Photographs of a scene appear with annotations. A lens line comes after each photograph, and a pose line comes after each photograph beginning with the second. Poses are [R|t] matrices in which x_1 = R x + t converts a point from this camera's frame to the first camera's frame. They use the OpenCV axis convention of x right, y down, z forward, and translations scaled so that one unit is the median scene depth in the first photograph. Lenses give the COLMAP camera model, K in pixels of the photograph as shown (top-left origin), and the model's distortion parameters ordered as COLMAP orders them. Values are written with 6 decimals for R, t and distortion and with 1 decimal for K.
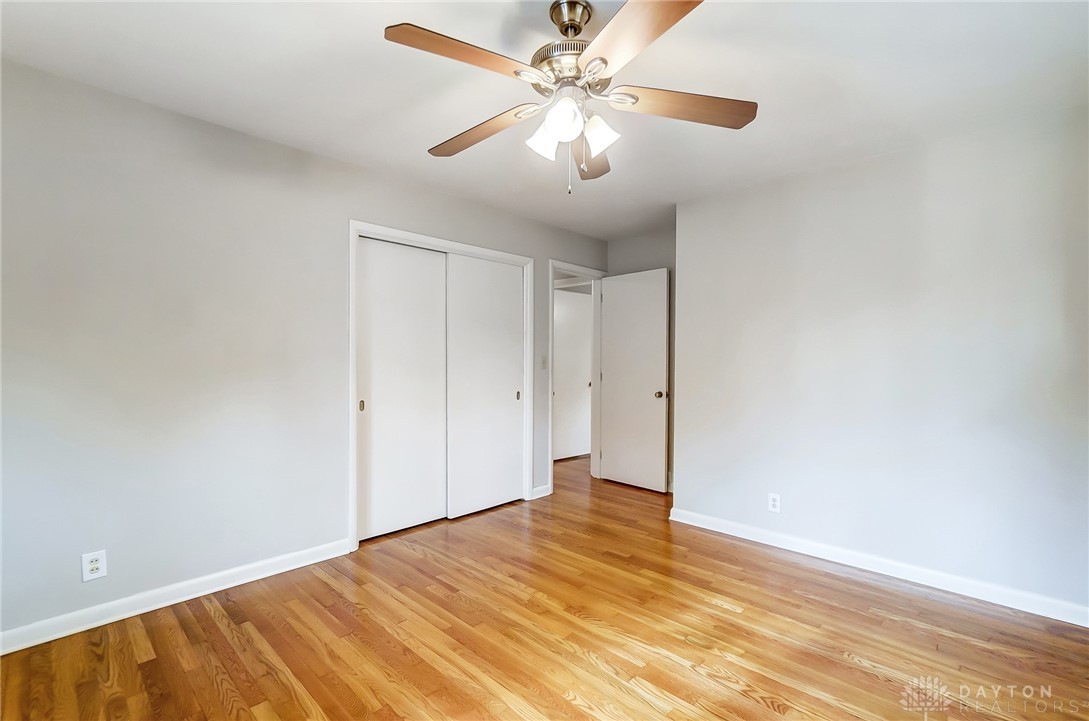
lens RADIAL K [[483.9, 0, 544.5], [0, 483.9, 360.5], [0, 0, 1]] dist [-0.003241, -0.000157]
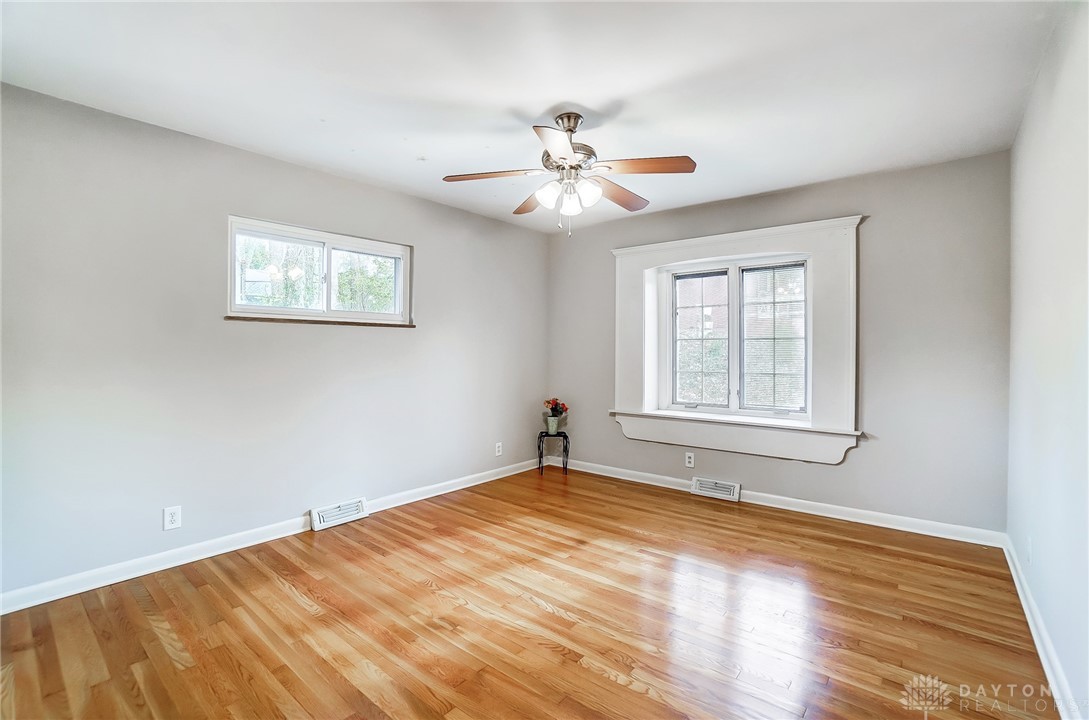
lens RADIAL K [[483.9, 0, 544.5], [0, 483.9, 360.0], [0, 0, 1]] dist [-0.003241, -0.000157]
pose [[-0.997861, -0.006410, -0.065051, 0.181254], [-0.007968, 0.999687, 0.023729, 0.000429], [0.064879, 0.024197, -0.997600, 2.017275]]
